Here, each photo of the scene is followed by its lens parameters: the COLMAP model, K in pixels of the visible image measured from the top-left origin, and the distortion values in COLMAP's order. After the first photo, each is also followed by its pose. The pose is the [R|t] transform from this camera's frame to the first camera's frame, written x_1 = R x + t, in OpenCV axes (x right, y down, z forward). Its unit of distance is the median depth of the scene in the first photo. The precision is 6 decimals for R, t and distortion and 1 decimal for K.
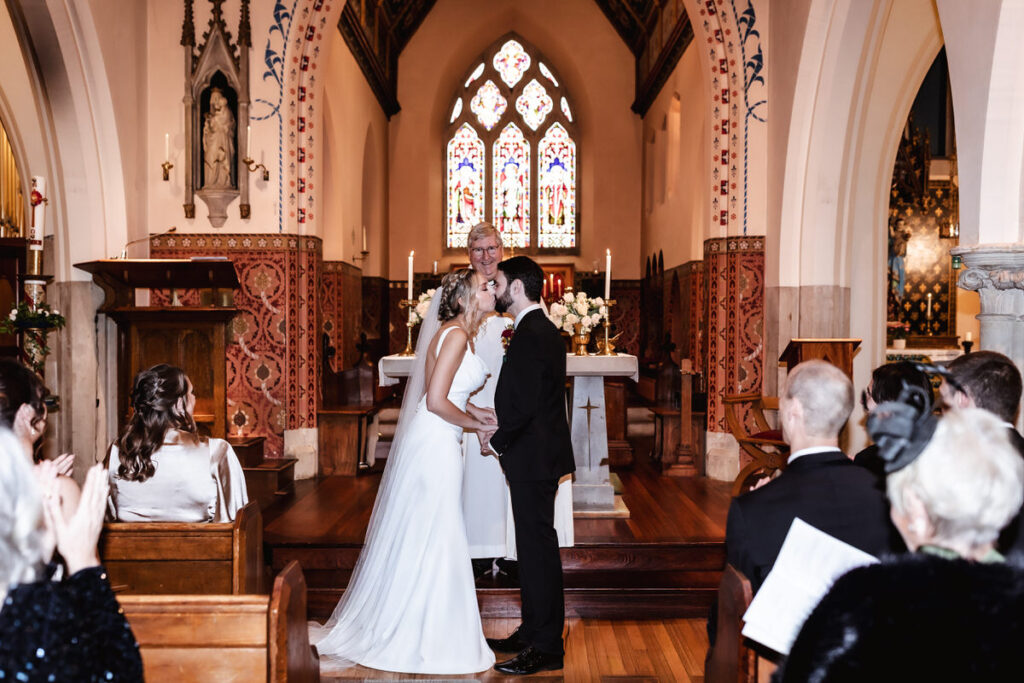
lens RADIAL K [[1053.9, 0, 512.0], [0, 1053.9, 341.5], [0, 0, 1]] dist [0.130649, -0.310833]
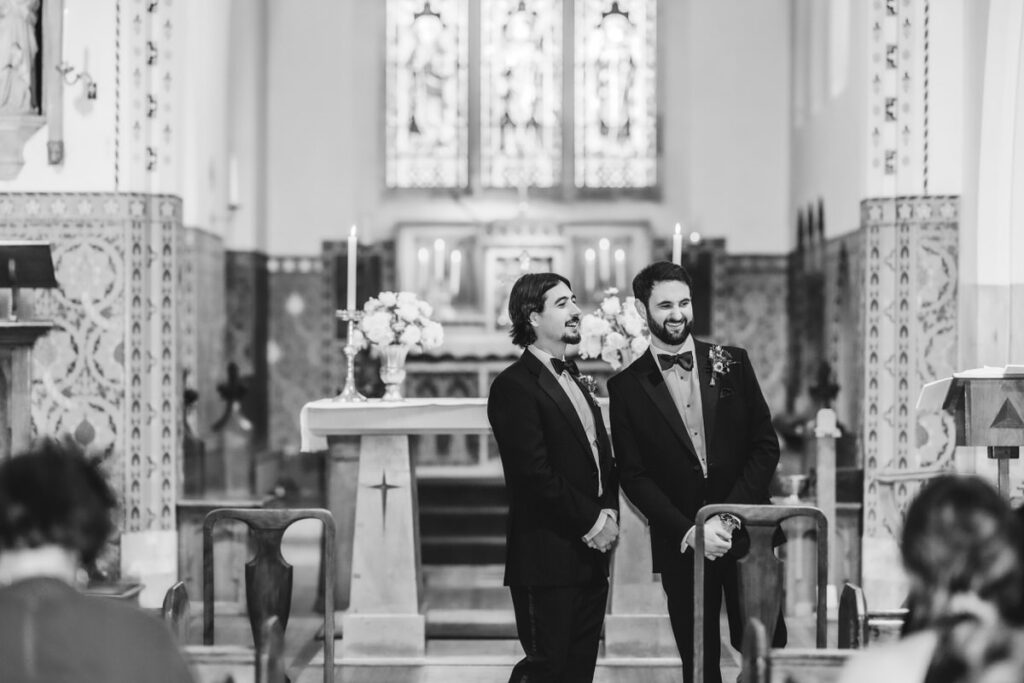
lens RADIAL K [[2614.0, 0, 512.0], [0, 2614.0, 341.5], [0, 0, 1]] dist [0.046271, 0.210910]
pose [[0.999985, -0.000285, -0.005412, 0.003708], [0.000198, 0.999871, -0.016079, 0.002540], [0.005416, 0.016078, 0.999856, -0.413614]]
